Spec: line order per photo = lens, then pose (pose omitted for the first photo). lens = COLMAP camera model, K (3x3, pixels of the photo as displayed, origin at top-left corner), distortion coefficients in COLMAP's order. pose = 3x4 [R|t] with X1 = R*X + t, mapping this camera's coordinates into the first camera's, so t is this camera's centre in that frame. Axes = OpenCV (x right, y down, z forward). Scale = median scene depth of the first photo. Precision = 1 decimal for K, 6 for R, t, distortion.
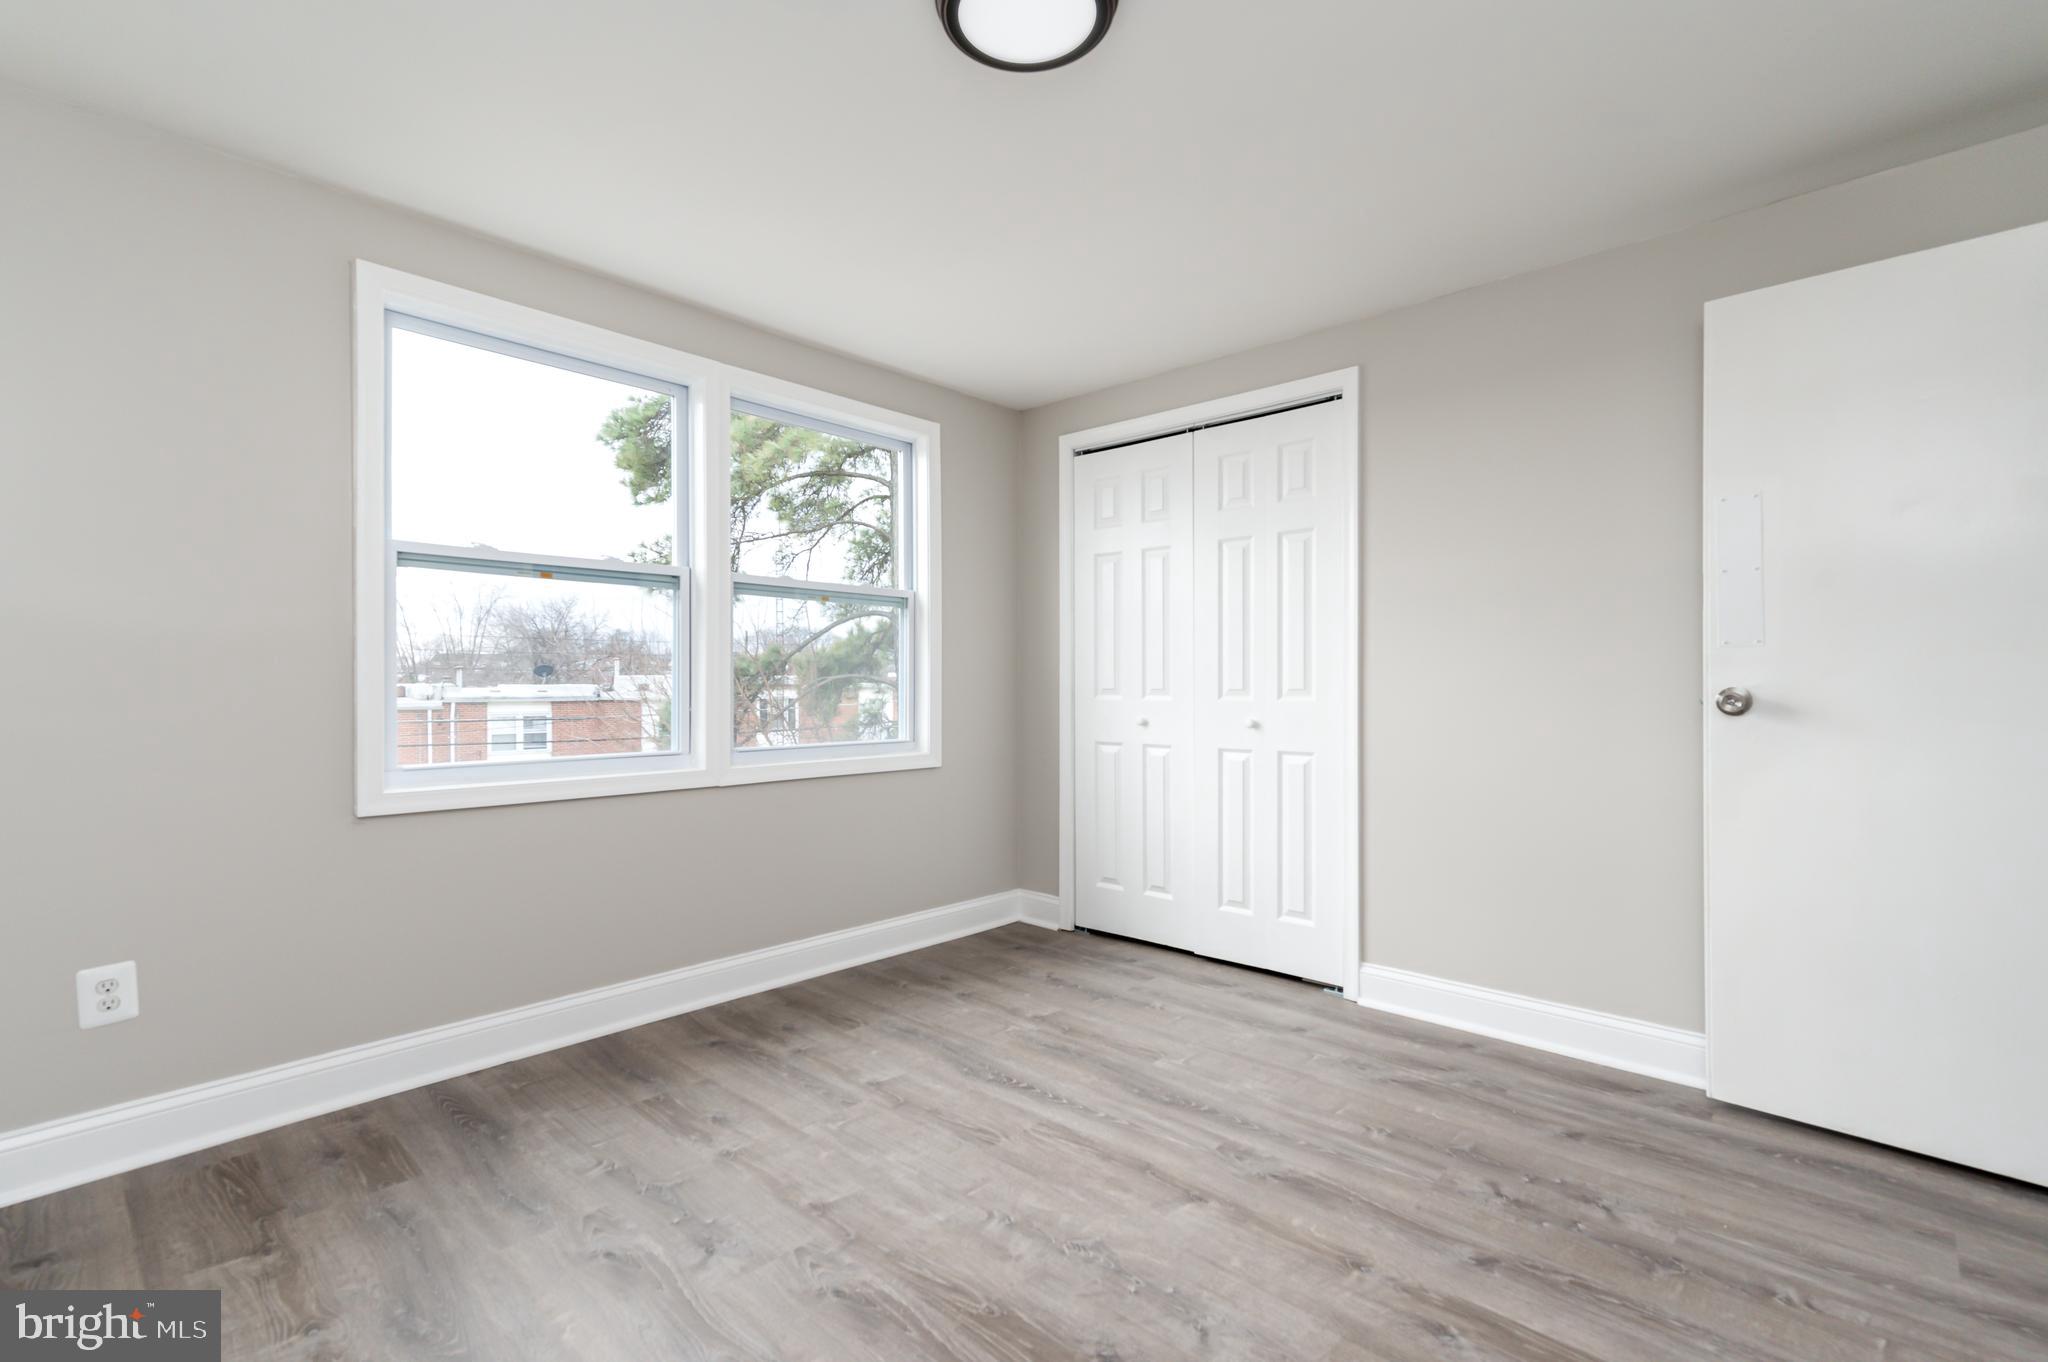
lens RADIAL K [[916.6, 0, 1024.0], [0, 916.6, 681.0], [0, 0, 1]] dist [0.012175, 0.000190]
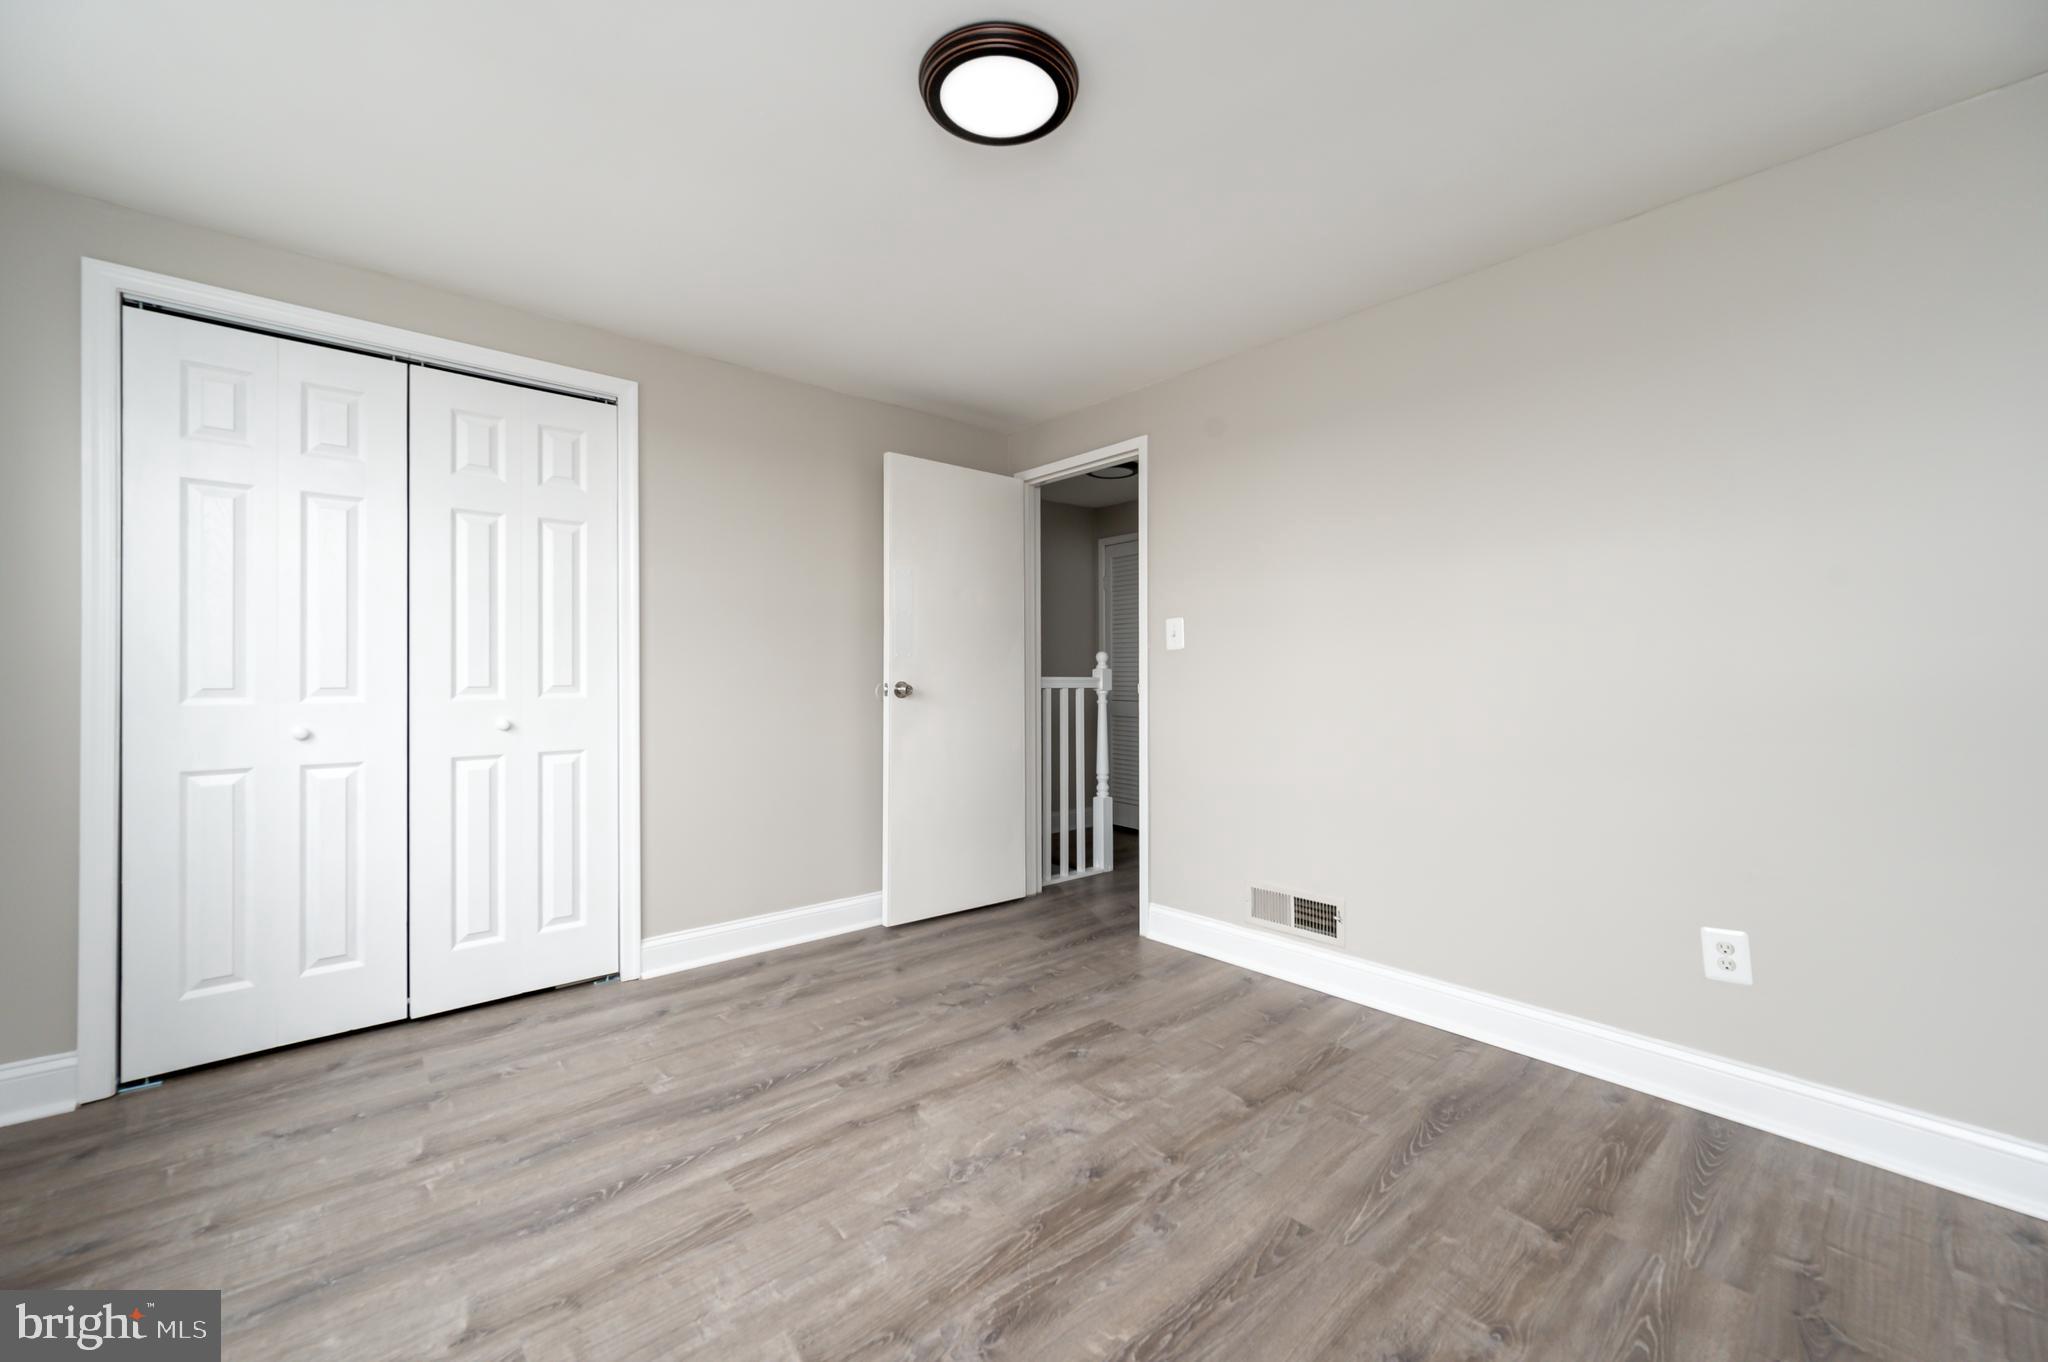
lens RADIAL K [[804.9, 0, 1024.1], [0, 804.9, 671.7], [0, 0, 1]] dist [-0.001807, -0.000200]
pose [[0.111721, 0.007593, 0.993711, -0.661924], [-0.000720, 0.999971, -0.007560, 0.000236], [-0.993739, 0.000129, 0.111723, 0.577907]]
